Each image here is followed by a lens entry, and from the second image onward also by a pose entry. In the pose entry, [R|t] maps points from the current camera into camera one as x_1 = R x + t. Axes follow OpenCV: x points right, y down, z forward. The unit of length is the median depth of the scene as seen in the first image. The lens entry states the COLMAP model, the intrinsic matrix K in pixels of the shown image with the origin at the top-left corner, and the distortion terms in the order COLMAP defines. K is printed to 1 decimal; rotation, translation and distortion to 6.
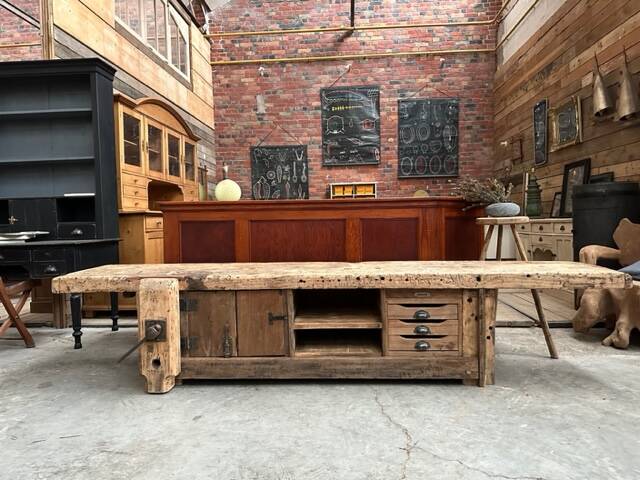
lens RADIAL K [[445.8, 0, 320.0], [0, 445.8, 240.0], [0, 0, 1]] dist [0.078483, -0.100640]
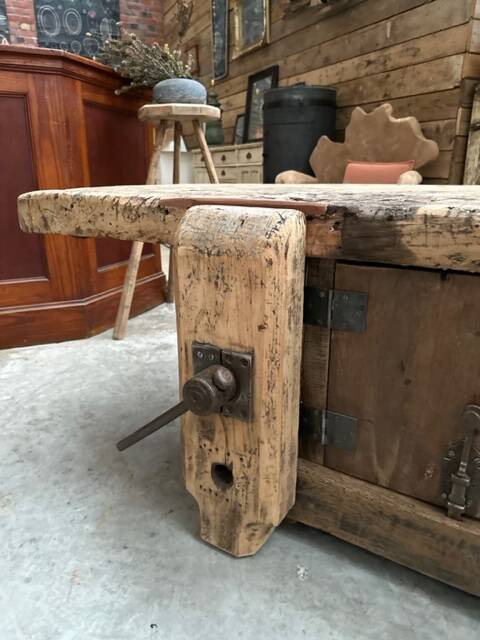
lens RADIAL K [[452.8, 0, 238.7], [0, 452.8, 322.5], [0, 0, 1]] dist [0.019259, -0.032545]
pose [[0.872580, -0.123576, 0.472582, 0.062222], [-0.008302, 0.963579, 0.267296, 0.025760], [-0.488401, -0.237160, 0.839773, 0.155733]]
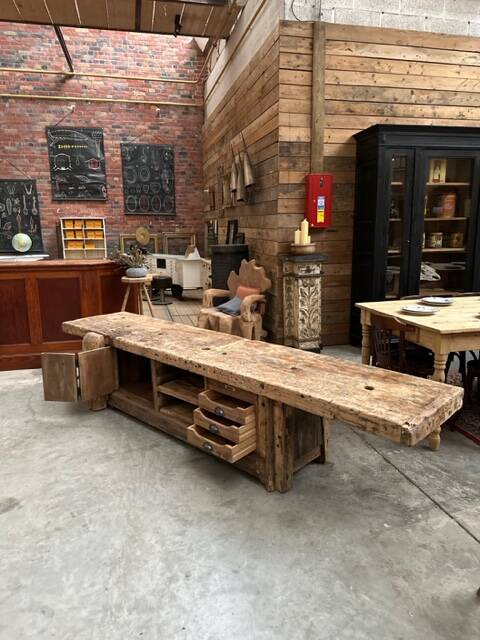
lens RADIAL K [[450.5, 0, 238.5], [0, 450.5, 321.6], [0, 0, 1]] dist [0.020188, -0.034445]
pose [[0.956107, -0.045132, 0.289522, 0.110955], [-0.003241, 0.986377, 0.164466, -0.059256], [-0.293000, -0.158186, 0.942936, -0.224681]]
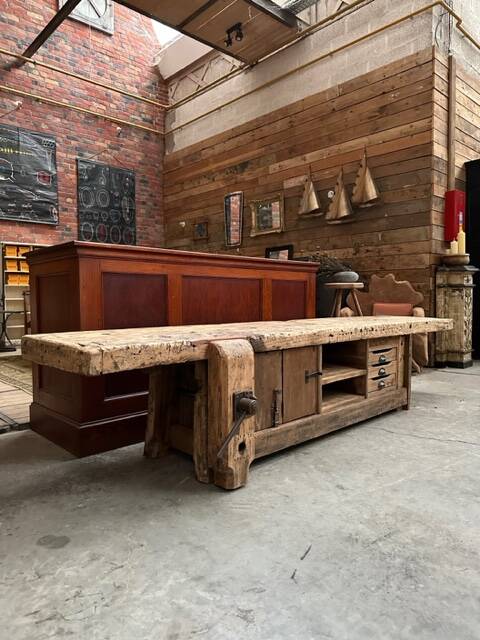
lens RADIAL K [[445.8, 0, 236.6], [0, 445.8, 318.9], [0, 0, 1]] dist [0.078483, -0.100640]
pose [[0.683083, -0.020399, 0.730056, -0.284346], [0.020878, 0.999747, 0.008400, 0.013174], [-0.730042, 0.009504, 0.683336, 0.144465]]
